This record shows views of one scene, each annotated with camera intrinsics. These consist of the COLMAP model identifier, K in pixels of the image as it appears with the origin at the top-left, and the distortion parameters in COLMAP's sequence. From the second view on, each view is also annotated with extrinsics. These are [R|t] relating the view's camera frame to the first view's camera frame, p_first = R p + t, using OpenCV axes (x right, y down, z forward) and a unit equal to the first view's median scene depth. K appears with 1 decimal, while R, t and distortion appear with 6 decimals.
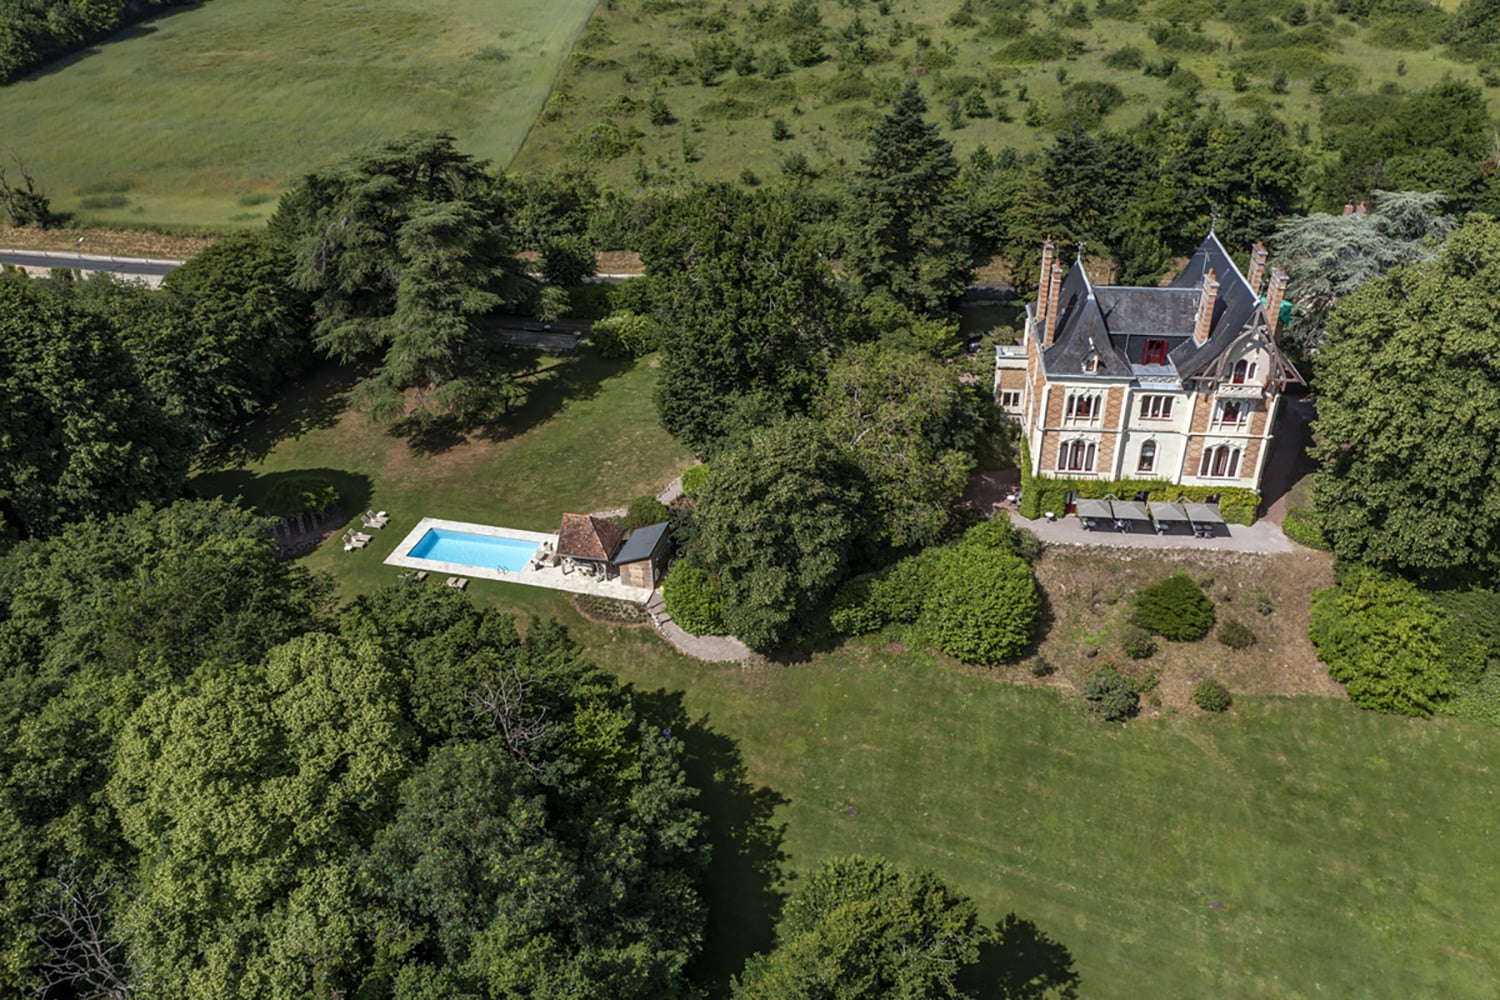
lens RADIAL K [[1196.4, 0, 750.2], [0, 1196.4, 500.8], [0, 0, 1]] dist [-0.028247, 0.028809]
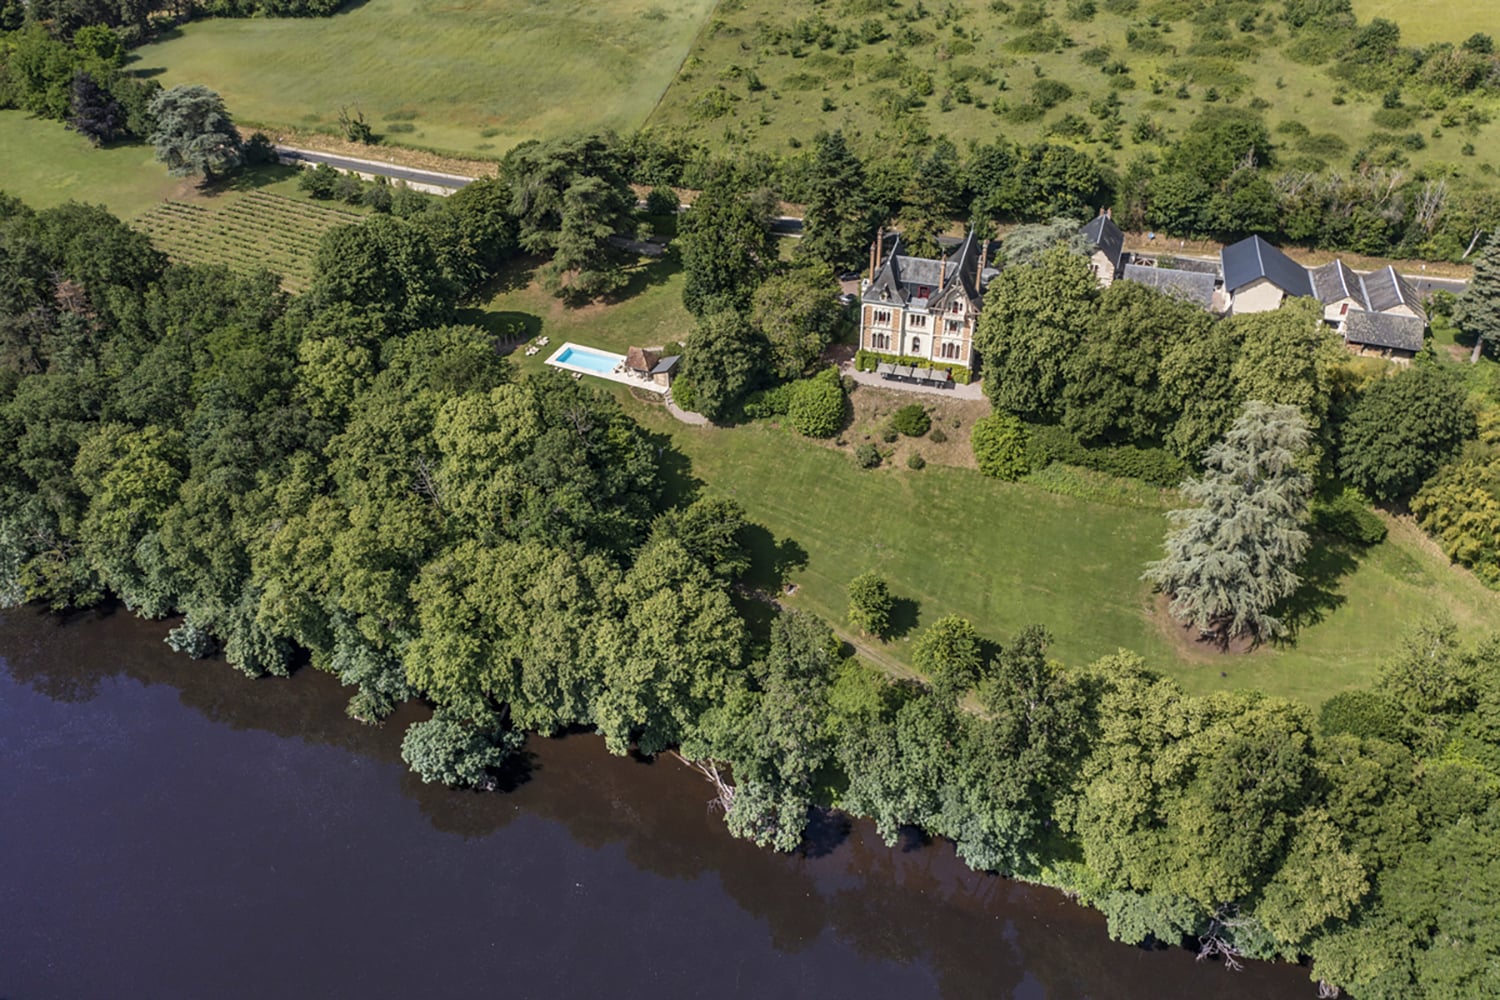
lens RADIAL K [[1196.4, 0, 751.7], [0, 1196.4, 498.7], [0, 0, 1]] dist [-0.028247, 0.028809]
pose [[0.983742, 0.110649, -0.141454, 0.377365], [-0.091824, 0.986810, 0.133321, -0.024833], [0.154340, -0.118165, 0.980926, -1.031871]]
